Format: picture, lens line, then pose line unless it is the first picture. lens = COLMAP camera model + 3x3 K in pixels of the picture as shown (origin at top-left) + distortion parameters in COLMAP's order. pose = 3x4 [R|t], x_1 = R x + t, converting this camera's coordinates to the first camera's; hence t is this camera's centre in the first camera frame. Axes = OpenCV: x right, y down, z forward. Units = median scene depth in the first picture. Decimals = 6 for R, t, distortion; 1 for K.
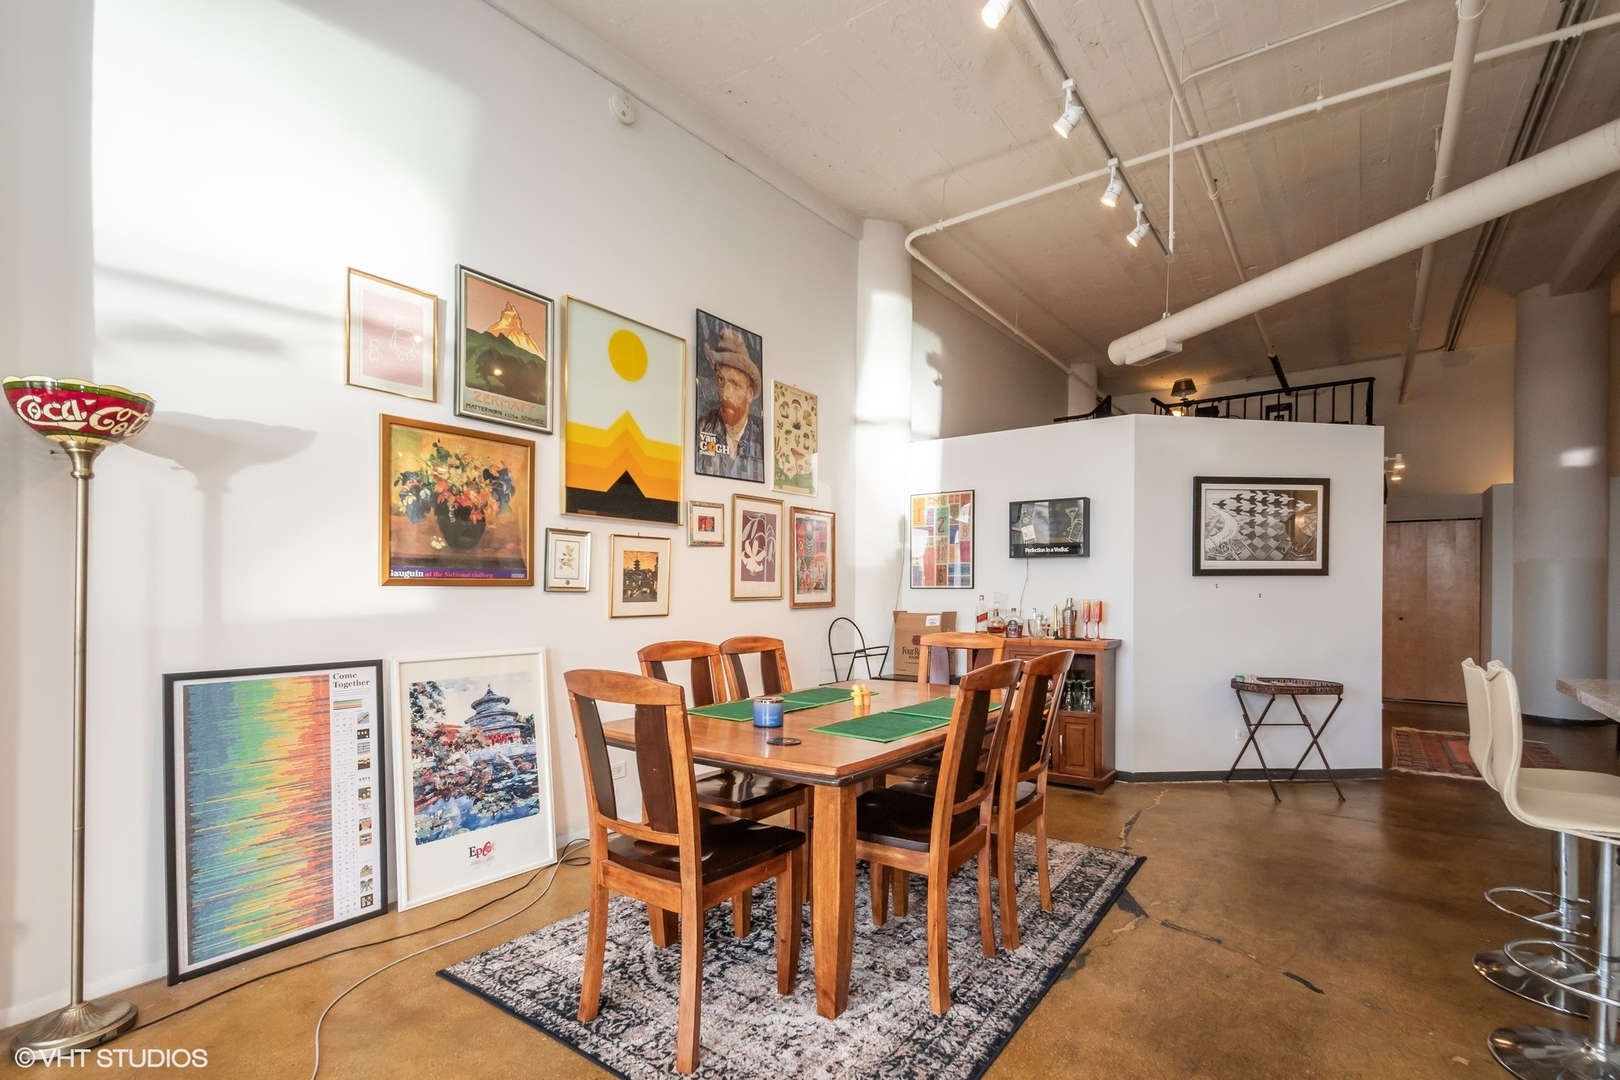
lens RADIAL K [[776.7, 0, 787.0], [0, 776.7, 598.6], [0, 0, 1]] dist [0.022593, -0.010690]
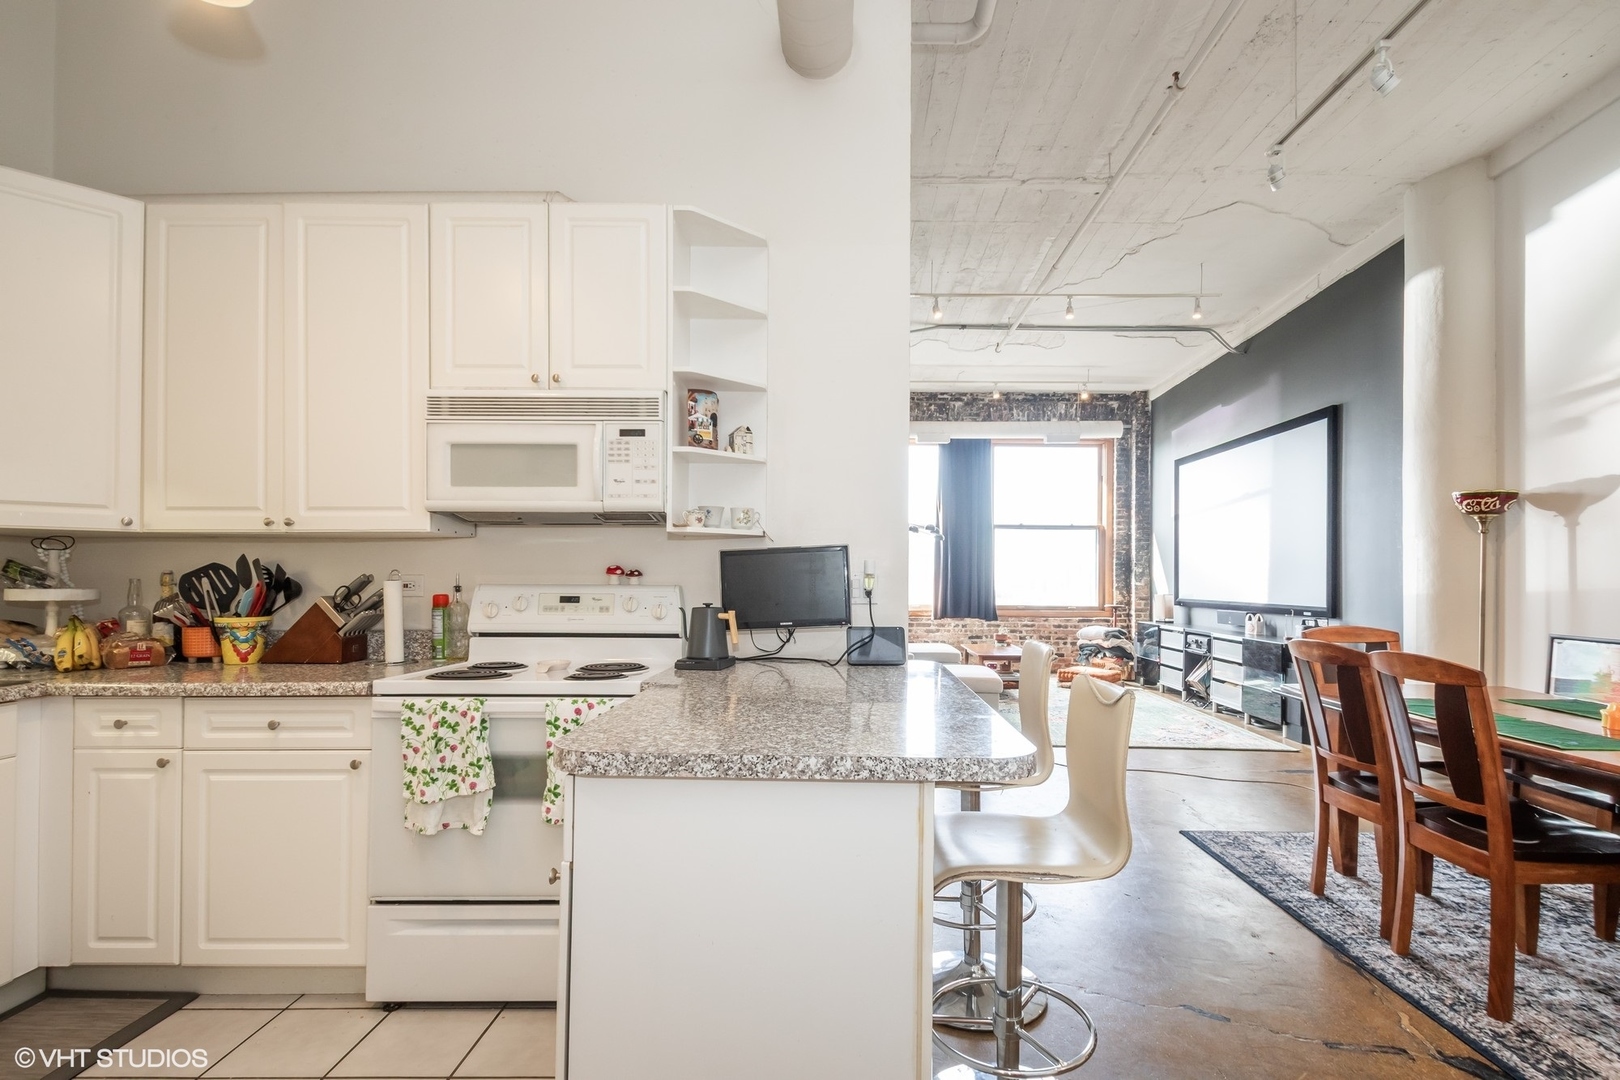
lens RADIAL K [[713.1, 0, 857.1], [0, 713.1, 579.0], [0, 0, 1]] dist [-0.026942, -0.000133]
pose [[-0.805350, -0.008588, -0.592738, 1.394275], [-0.012512, 0.999919, 0.002513, -0.012829], [0.592668, 0.009440, -0.805392, 1.334998]]
